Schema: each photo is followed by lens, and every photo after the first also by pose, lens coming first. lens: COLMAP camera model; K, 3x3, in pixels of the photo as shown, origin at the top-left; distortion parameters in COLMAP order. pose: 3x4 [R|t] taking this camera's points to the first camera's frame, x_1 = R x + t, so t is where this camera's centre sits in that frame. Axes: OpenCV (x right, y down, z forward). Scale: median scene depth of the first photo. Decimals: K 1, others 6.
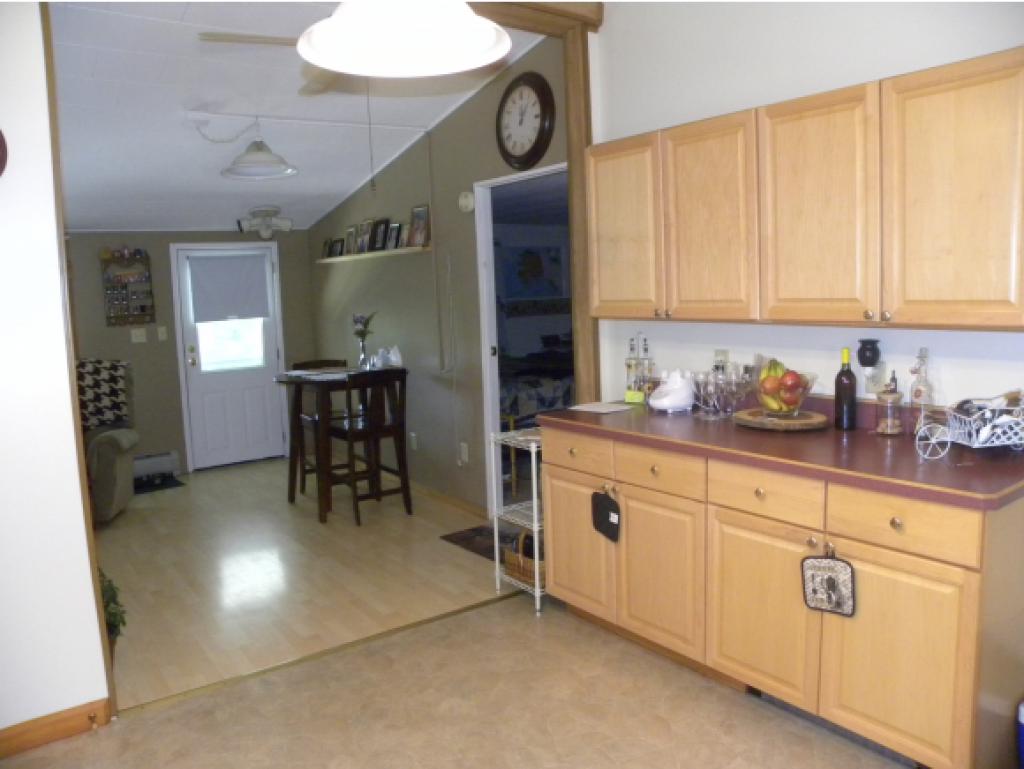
lens RADIAL K [[784.7, 0, 511.1], [0, 784.7, 383.9], [0, 0, 1]] dist [-0.066451, 0.008622]
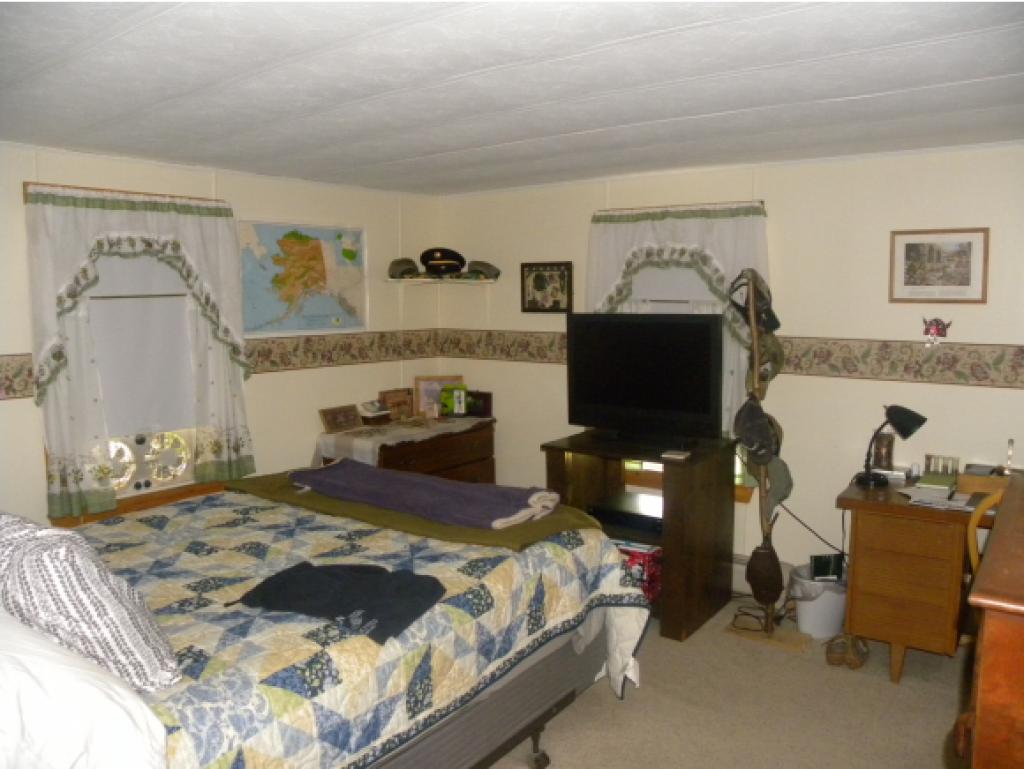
lens RADIAL K [[784.7, 0, 512.9], [0, 784.7, 384.0], [0, 0, 1]] dist [-0.066451, 0.008622]
pose [[0.958712, 0.004072, 0.284349, 0.014762], [0.001747, 0.999794, -0.020207, -0.069172], [-0.284373, 0.019869, 0.958508, 0.515290]]
